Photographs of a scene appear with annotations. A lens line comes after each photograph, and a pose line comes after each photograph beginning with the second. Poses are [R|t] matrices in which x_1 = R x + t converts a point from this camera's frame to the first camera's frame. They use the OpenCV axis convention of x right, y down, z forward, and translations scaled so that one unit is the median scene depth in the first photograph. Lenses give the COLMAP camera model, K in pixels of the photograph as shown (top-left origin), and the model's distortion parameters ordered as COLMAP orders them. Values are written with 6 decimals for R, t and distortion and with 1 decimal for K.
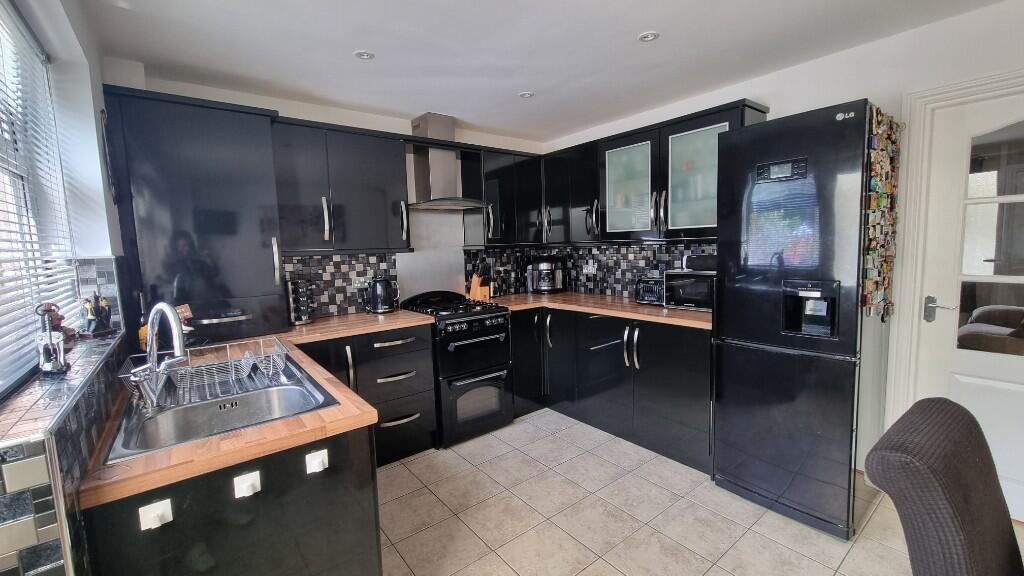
lens RADIAL K [[420.2, 0, 512.4], [0, 420.2, 287.9], [0, 0, 1]] dist [0.004763, 0.000223]
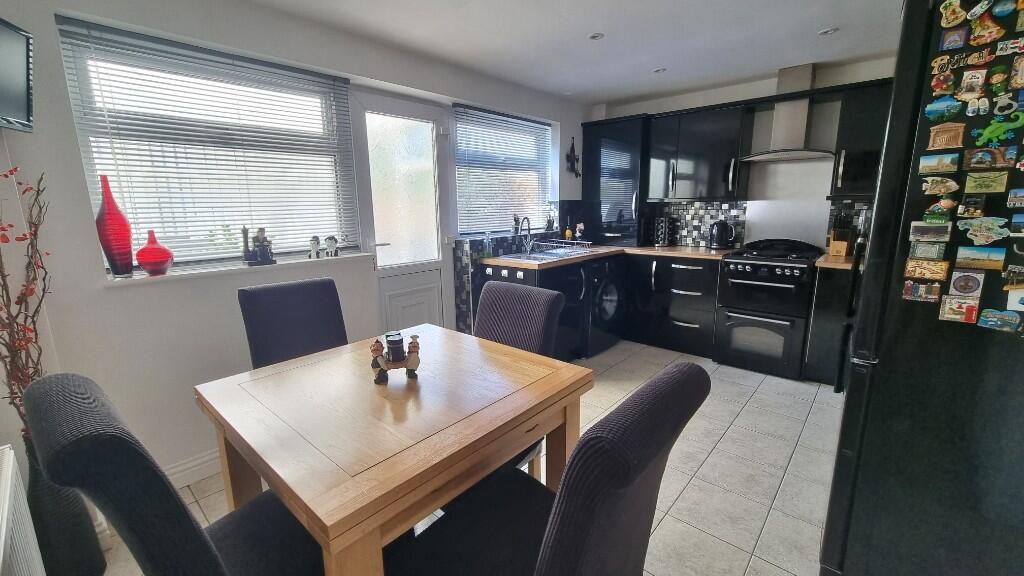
lens RADIAL K [[420.2, 0, 510.9], [0, 420.2, 287.8], [0, 0, 1]] dist [0.004763, 0.000223]
pose [[0.172312, 0.218611, -0.960478, 0.862152], [-0.092345, 0.974353, 0.205203, -0.031179], [0.980704, 0.053336, 0.188080, 0.152398]]
